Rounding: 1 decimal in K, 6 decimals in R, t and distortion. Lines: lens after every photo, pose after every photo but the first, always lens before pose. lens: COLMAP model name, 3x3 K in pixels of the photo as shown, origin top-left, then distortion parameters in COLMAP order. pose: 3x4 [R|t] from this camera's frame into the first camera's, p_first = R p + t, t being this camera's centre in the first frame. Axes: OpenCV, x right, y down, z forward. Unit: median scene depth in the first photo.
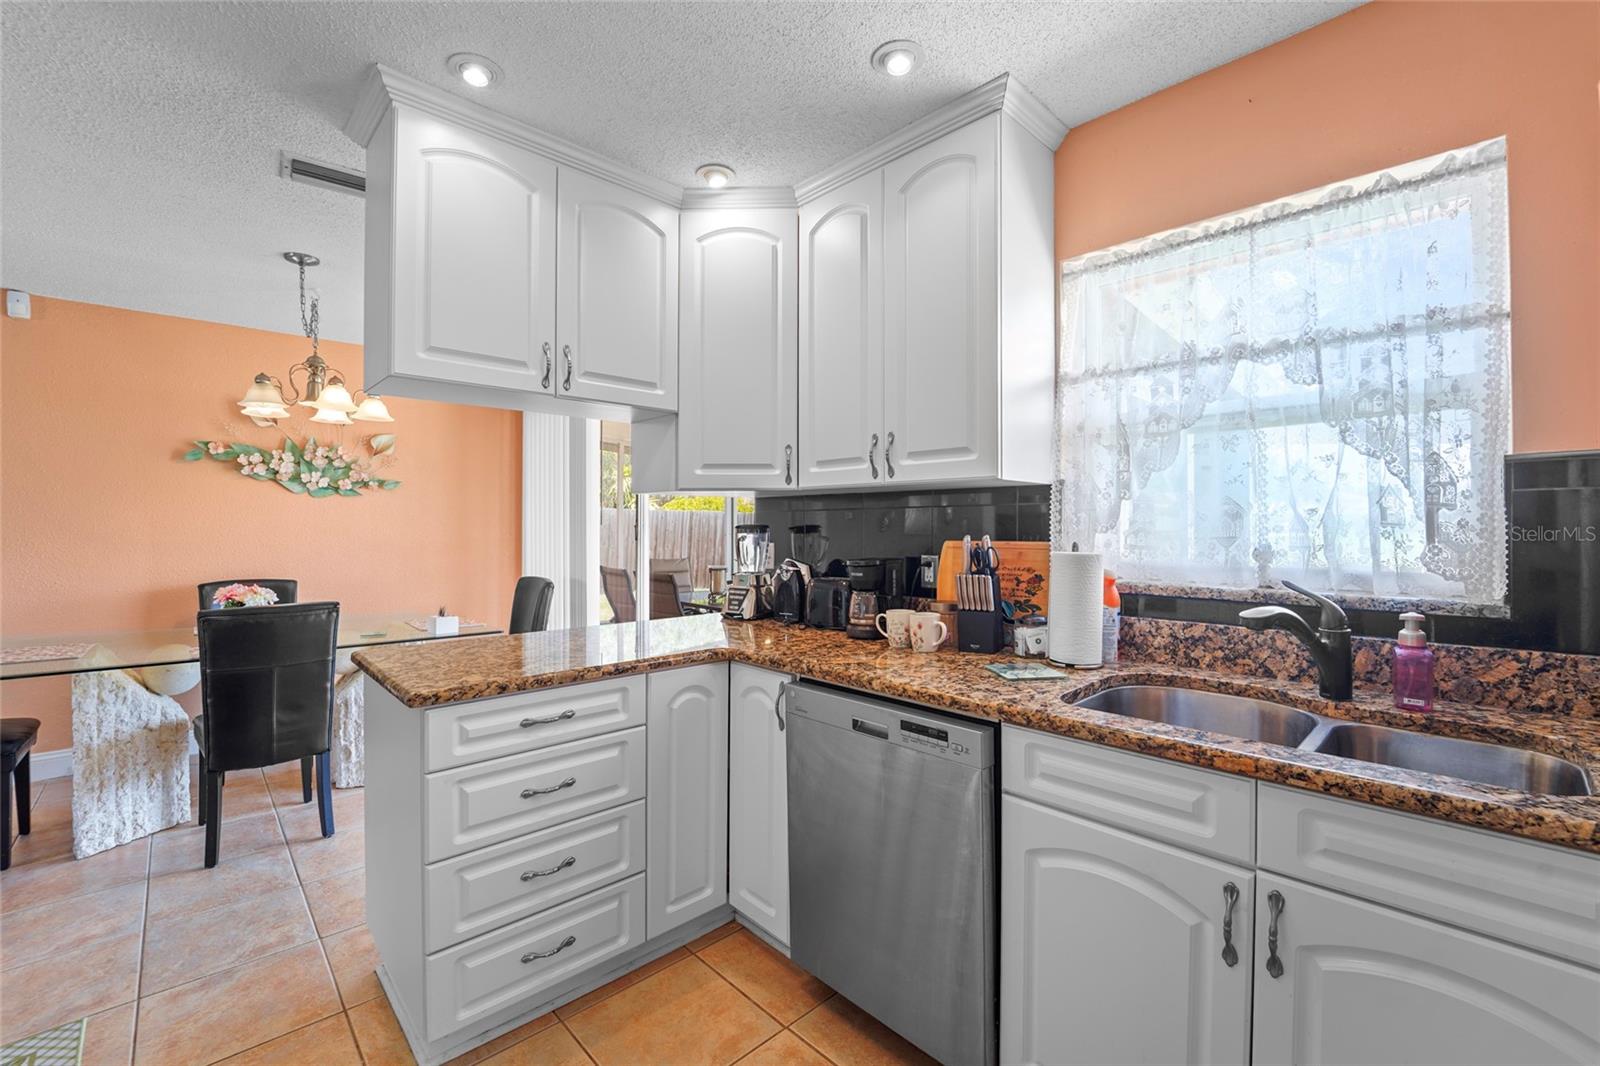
lens RADIAL K [[669.4, 0, 795.8], [0, 669.4, 511.7], [0, 0, 1]] dist [-0.022321, 0.000214]
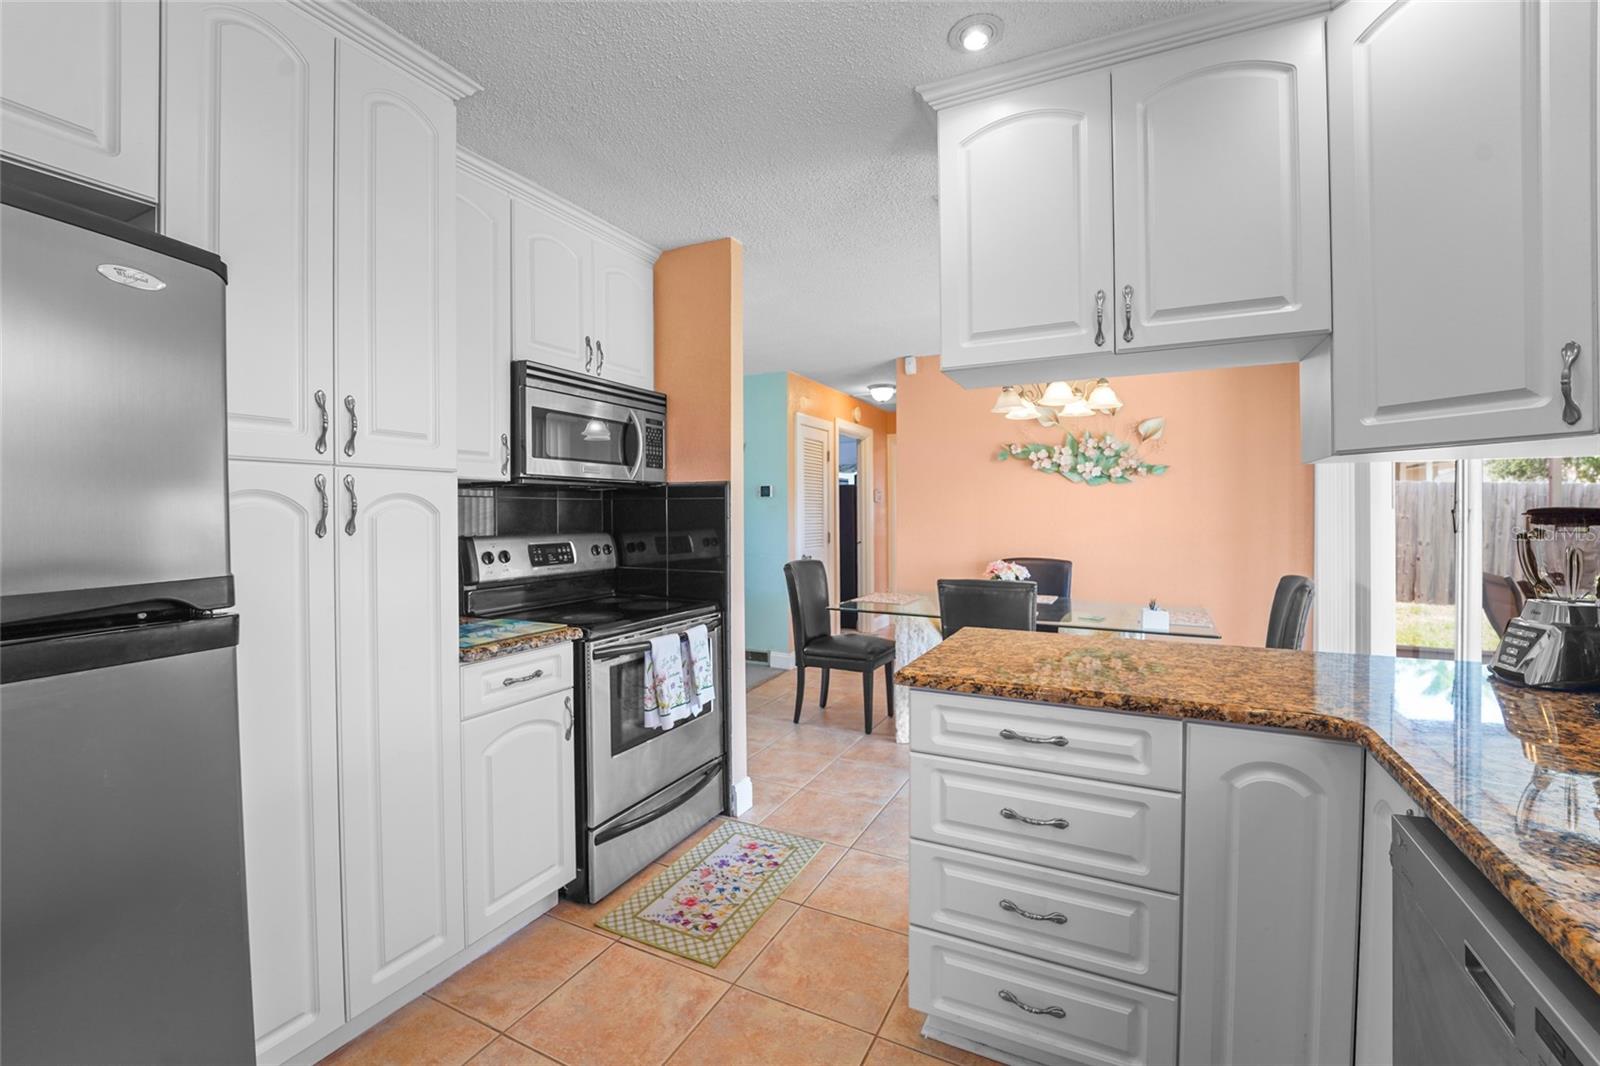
lens RADIAL K [[669.4, 0, 795.8], [0, 669.4, 511.7], [0, 0, 1]] dist [-0.022321, 0.000214]
pose [[0.340995, -0.003606, -0.940058, 0.212448], [0.024487, 0.999687, 0.005048, 0.005563], [0.939746, -0.024741, 0.340976, 0.276733]]
